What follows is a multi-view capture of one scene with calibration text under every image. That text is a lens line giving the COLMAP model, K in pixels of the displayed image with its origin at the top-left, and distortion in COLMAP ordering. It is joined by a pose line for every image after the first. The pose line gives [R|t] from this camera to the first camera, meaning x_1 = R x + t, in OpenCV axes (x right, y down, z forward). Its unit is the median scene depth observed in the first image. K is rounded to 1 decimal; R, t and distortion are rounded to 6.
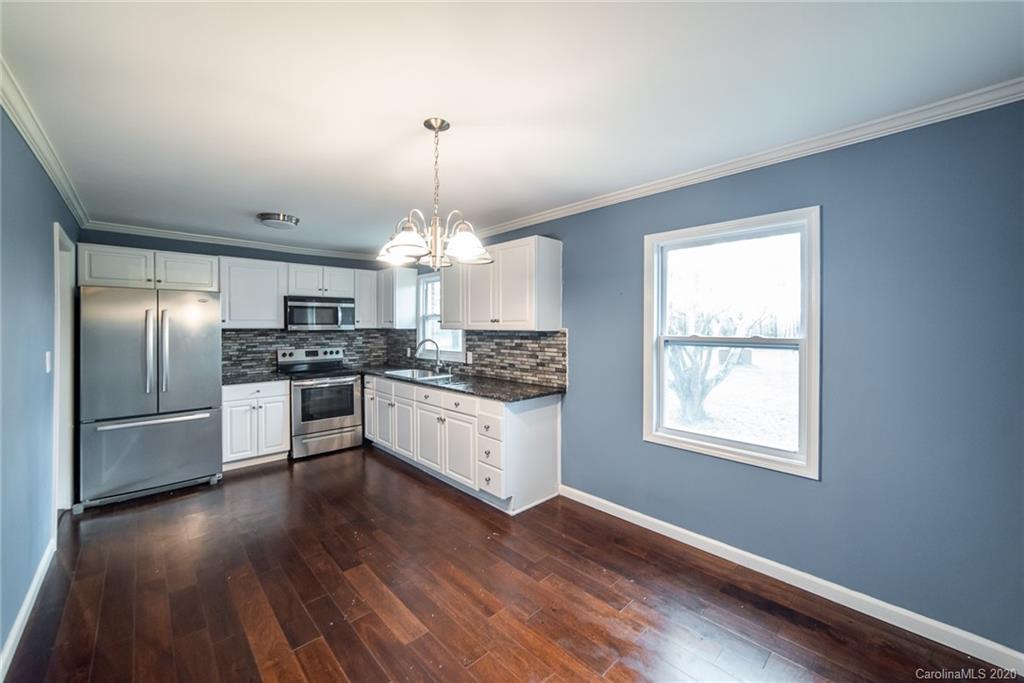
lens RADIAL K [[401.2, 0, 519.4], [0, 401.2, 326.8], [0, 0, 1]] dist [-0.003433, -0.000411]
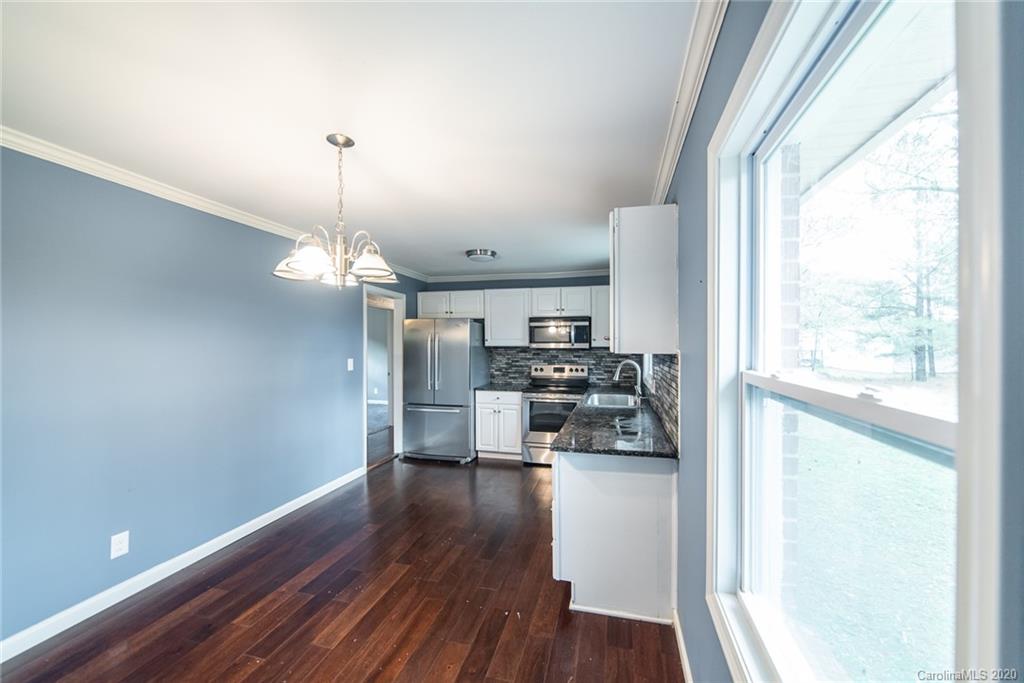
lens RADIAL K [[401.9, 0, 508.9], [0, 401.9, 345.7], [0, 0, 1]] dist [-0.000856, 0.000189]
pose [[0.522277, 0.005340, -0.852759, 0.355681], [-0.002650, 0.999986, 0.004639, -0.002975], [0.852772, -0.000163, 0.522283, 0.351938]]
